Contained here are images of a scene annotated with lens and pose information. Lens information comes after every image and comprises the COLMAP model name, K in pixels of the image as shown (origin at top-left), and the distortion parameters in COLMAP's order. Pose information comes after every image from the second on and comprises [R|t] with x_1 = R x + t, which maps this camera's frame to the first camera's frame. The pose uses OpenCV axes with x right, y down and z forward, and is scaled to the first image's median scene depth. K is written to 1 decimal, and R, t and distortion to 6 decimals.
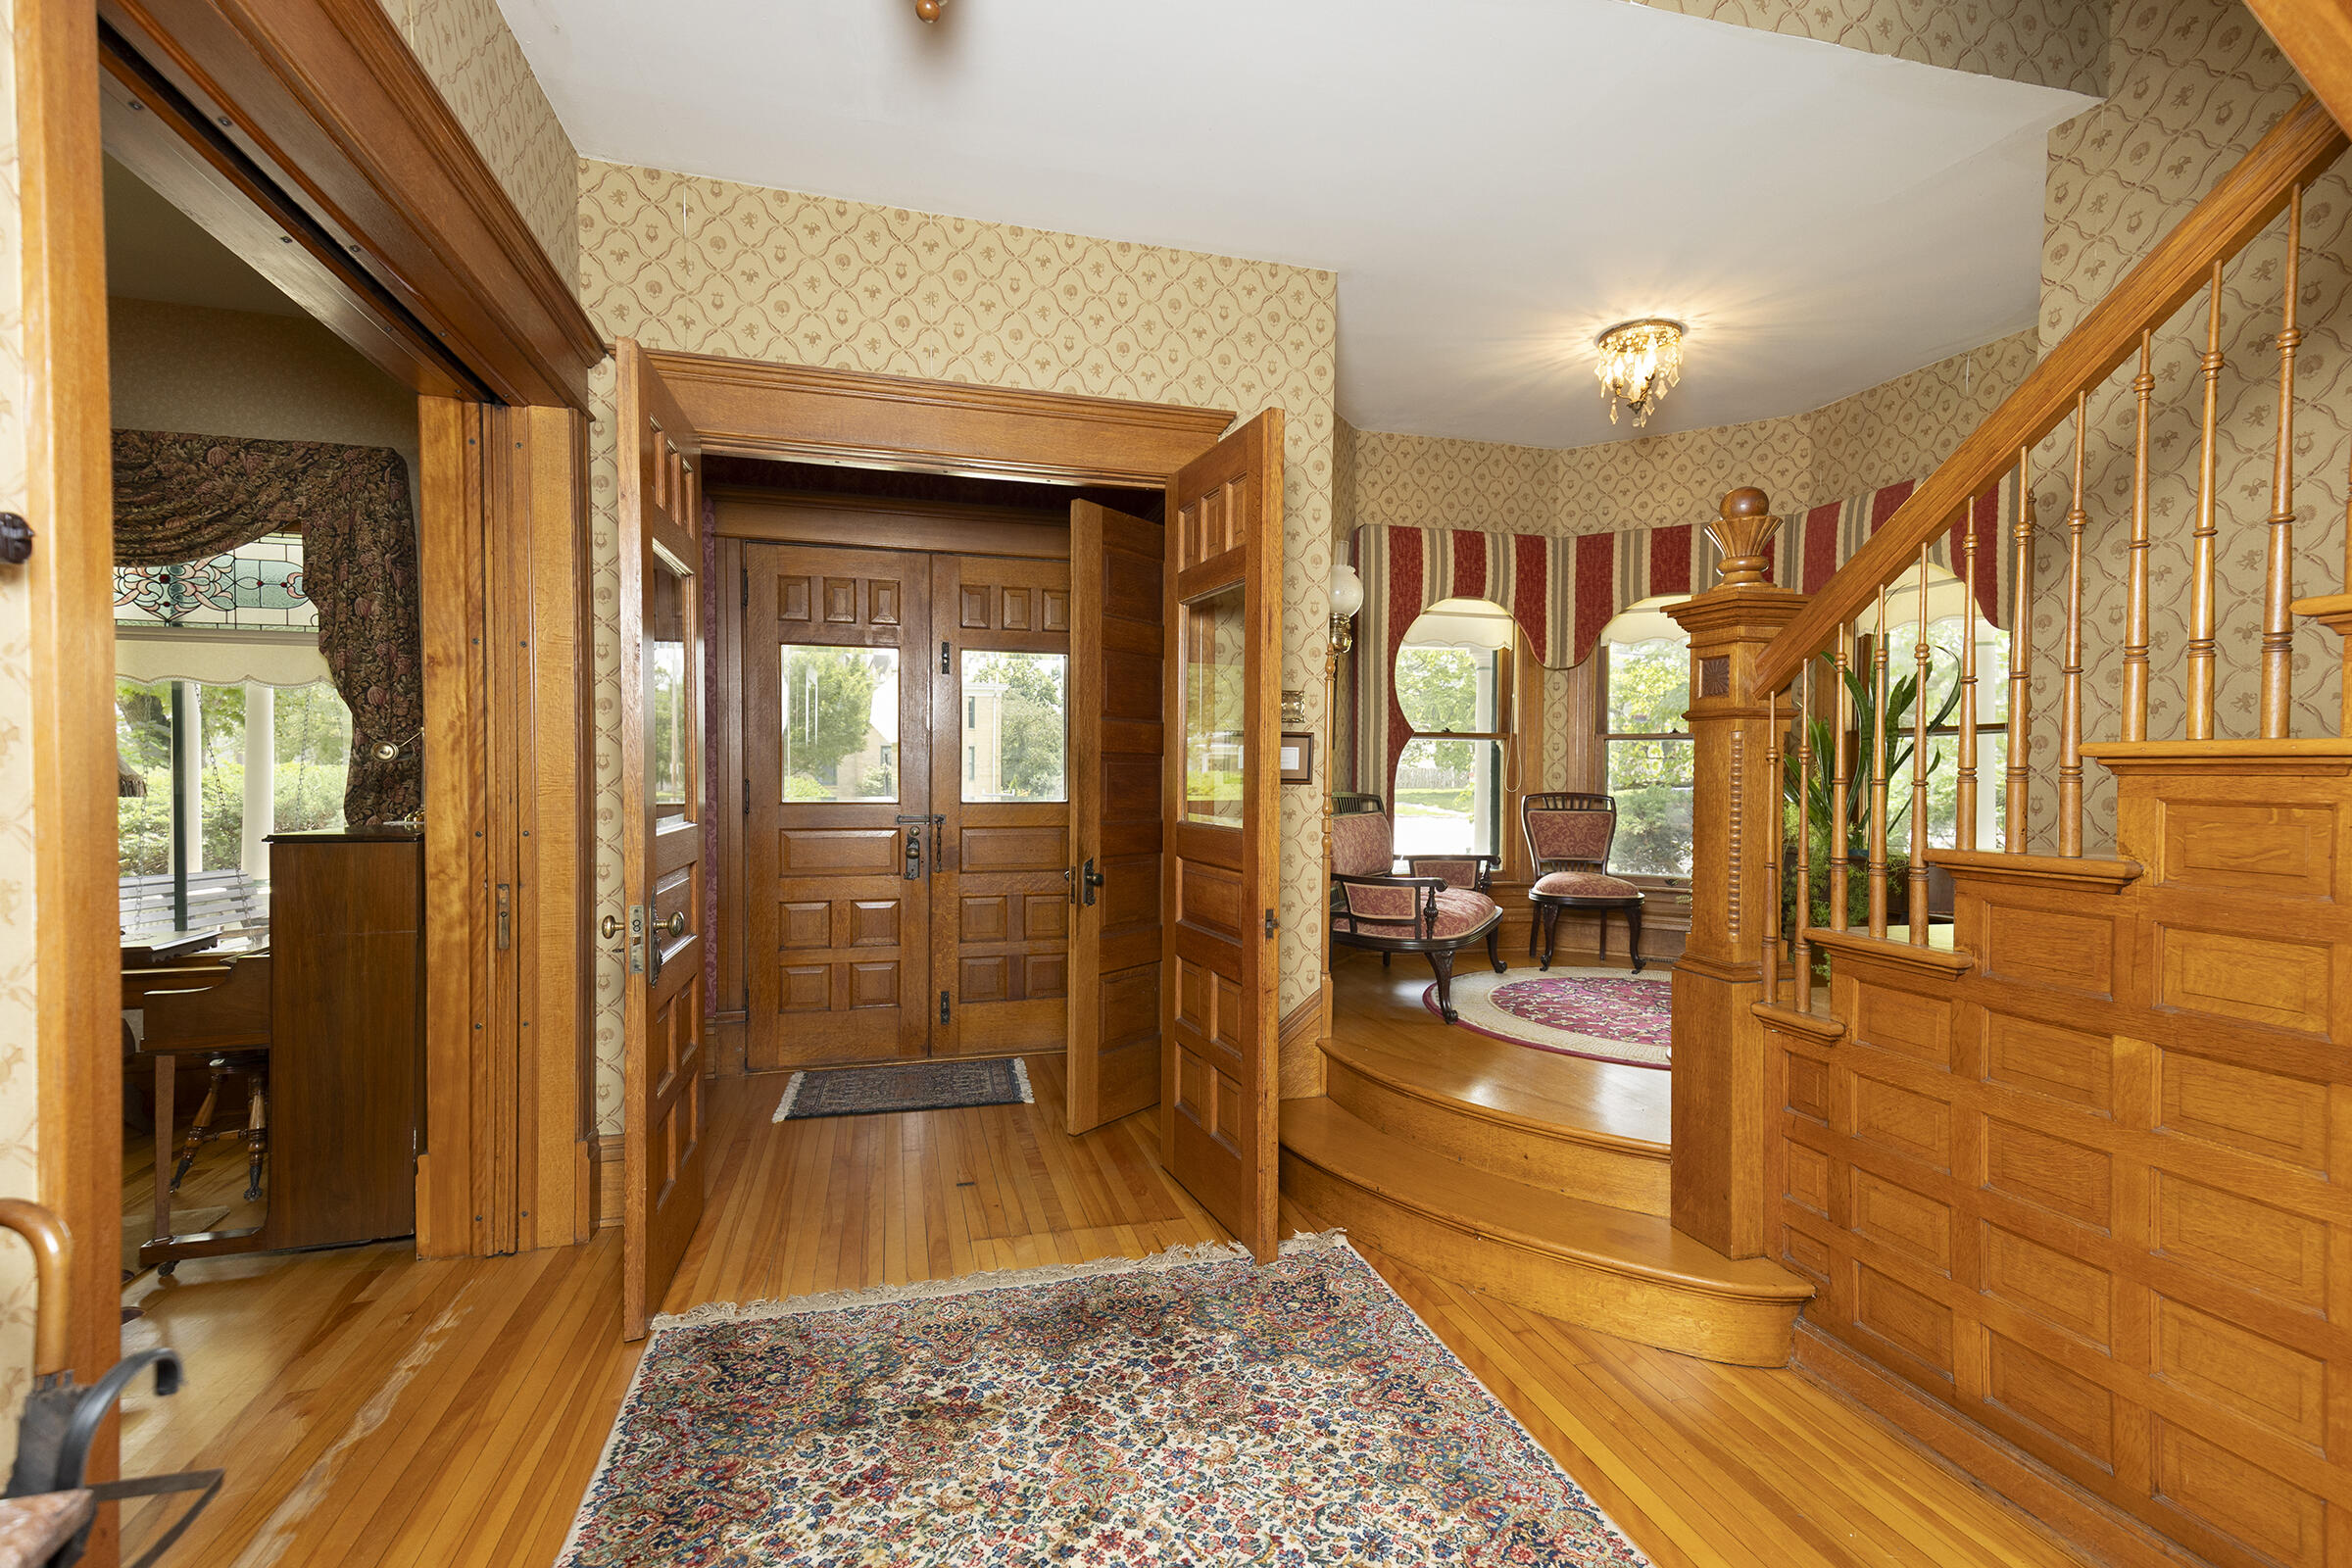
lens RADIAL K [[1063.7, 0, 1179.0], [0, 1063.7, 772.0], [0, 0, 1]] dist [0.036909, -0.000321]
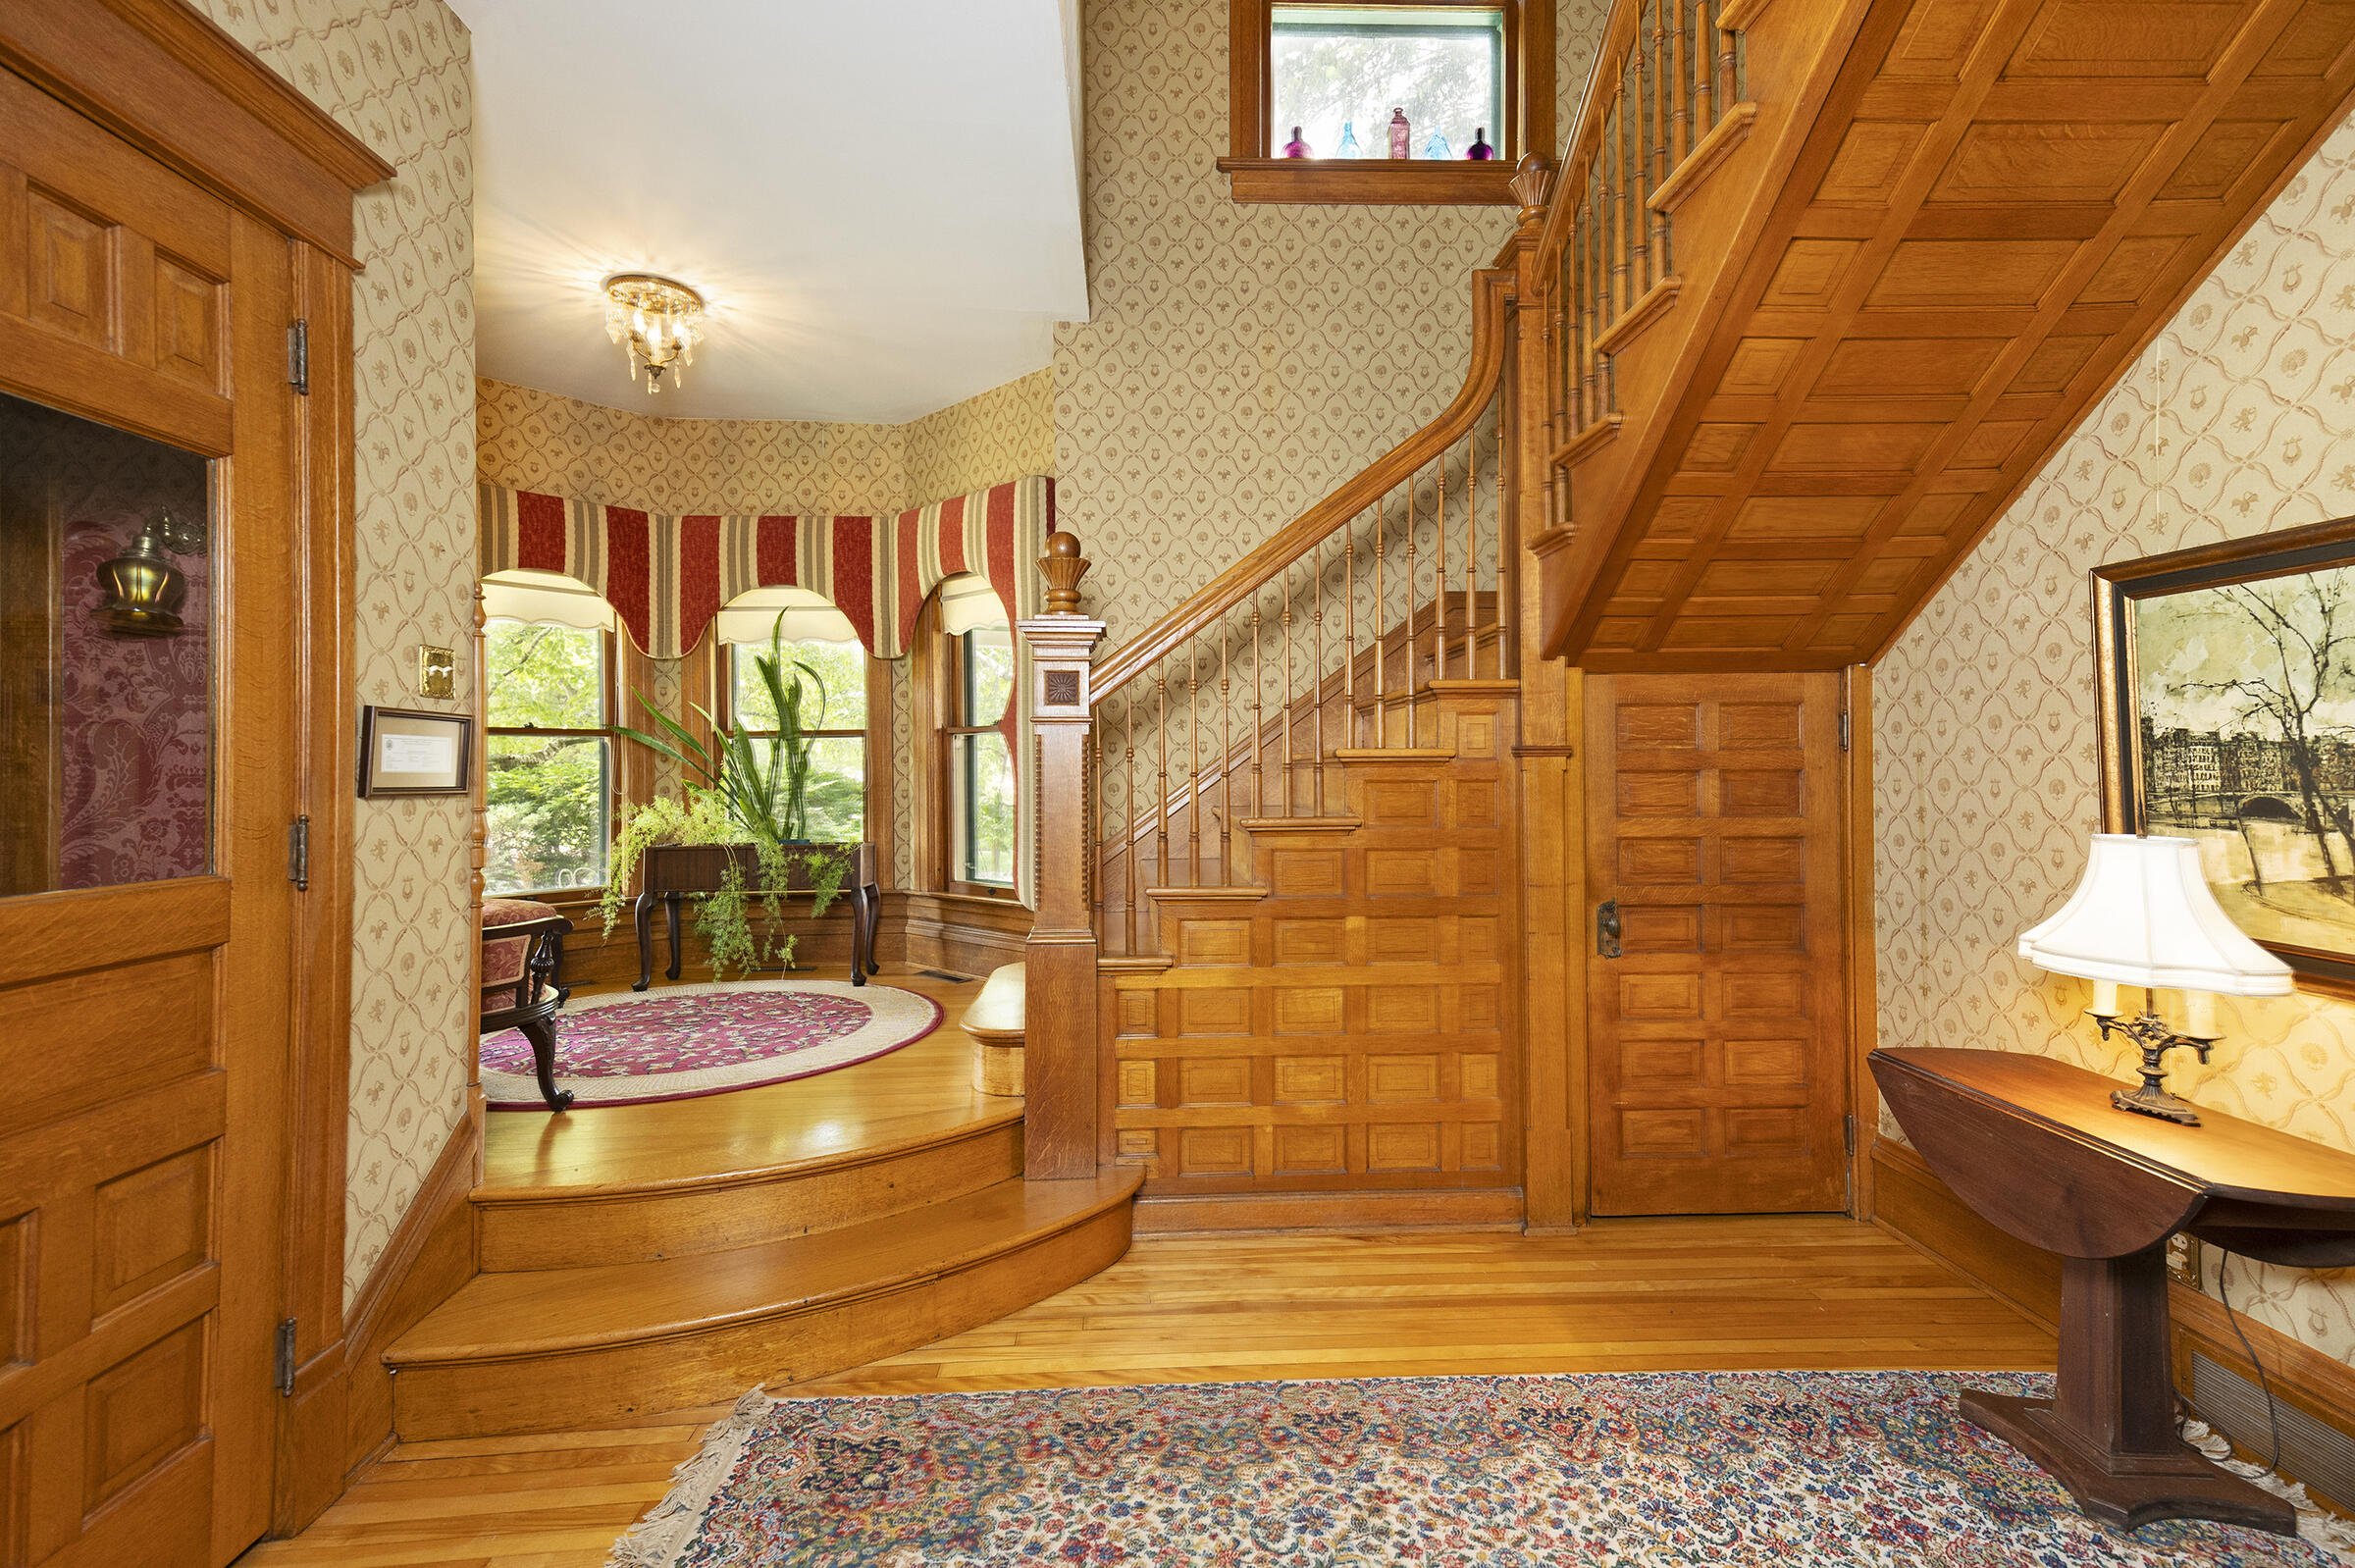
lens RADIAL K [[1074.1, 0, 1173.6], [0, 1074.1, 734.2], [0, 0, 1]] dist [0.035837, -0.000237]
pose [[0.225976, 0.016549, 0.973992, -0.615528], [0.010763, 0.999752, -0.019484, -0.014414], [-0.974073, 0.014886, 0.225742, 0.614251]]
